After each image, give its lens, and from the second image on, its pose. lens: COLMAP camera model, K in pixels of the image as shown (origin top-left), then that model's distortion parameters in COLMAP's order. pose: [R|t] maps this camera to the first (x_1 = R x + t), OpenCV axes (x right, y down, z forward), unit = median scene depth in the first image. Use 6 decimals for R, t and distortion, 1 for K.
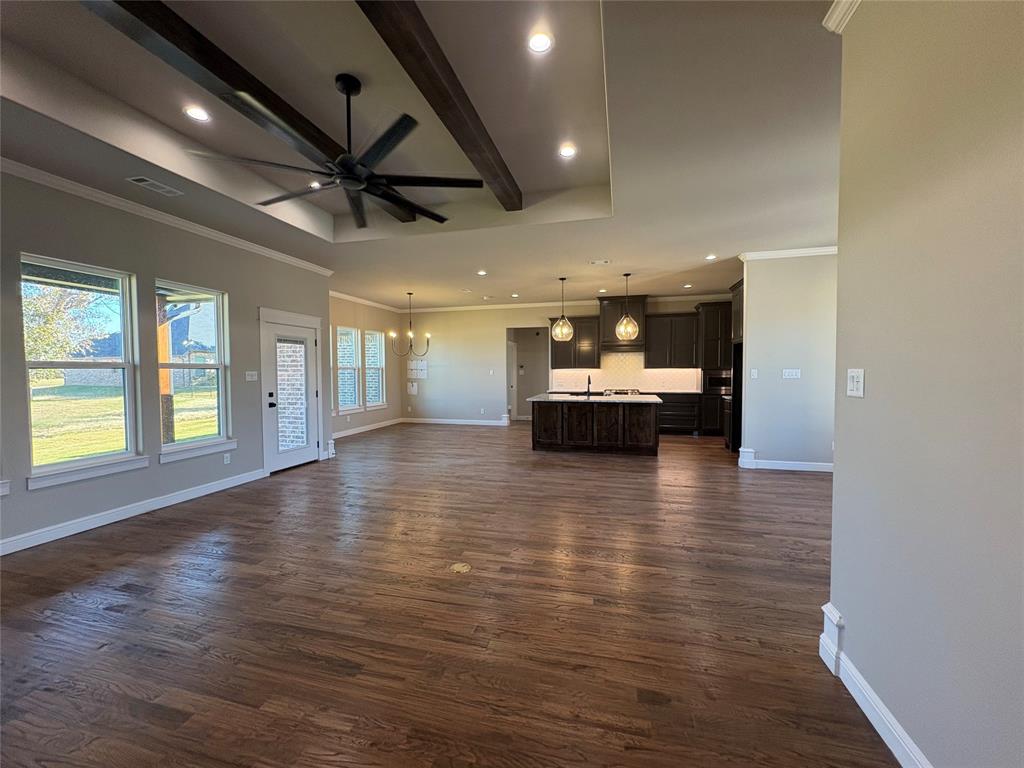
lens RADIAL K [[408.1, 0, 513.9], [0, 408.1, 385.7], [0, 0, 1]] dist [-0.001969, -0.000126]
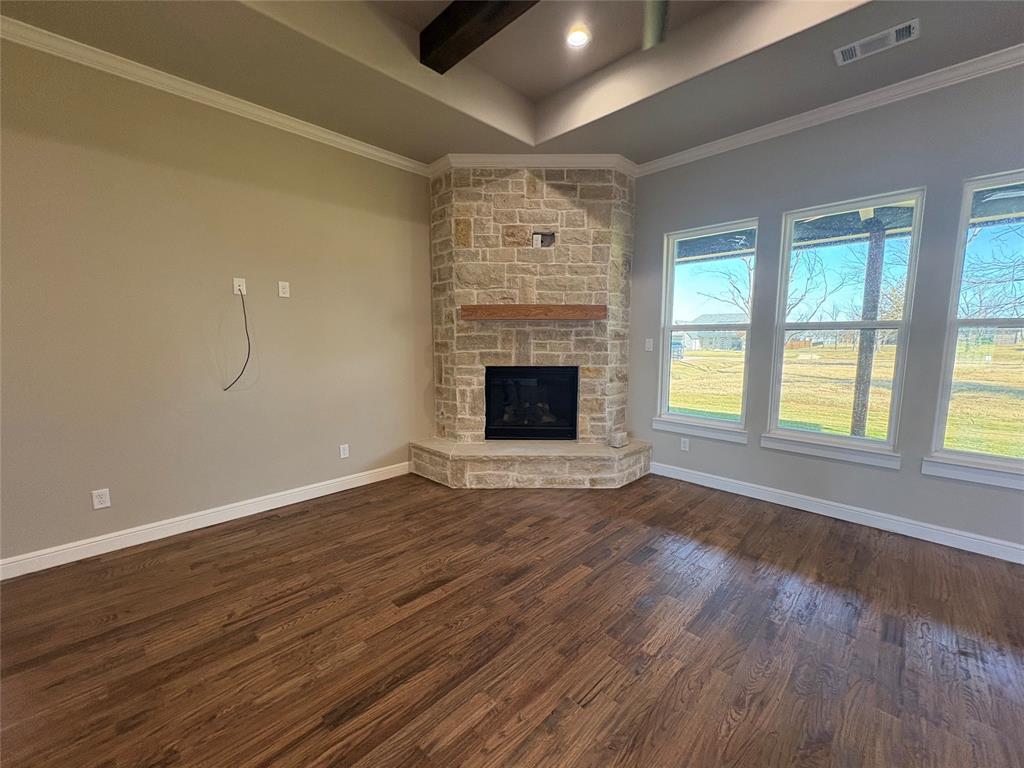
lens RADIAL K [[408.1, 0, 512.5], [0, 408.1, 382.6], [0, 0, 1]] dist [-0.001969, -0.000126]
pose [[-0.505117, 0.093273, -0.857996, 0.020006], [-0.033058, 0.991322, 0.127229, -0.019189], [0.862418, 0.092629, -0.497650, 0.936914]]
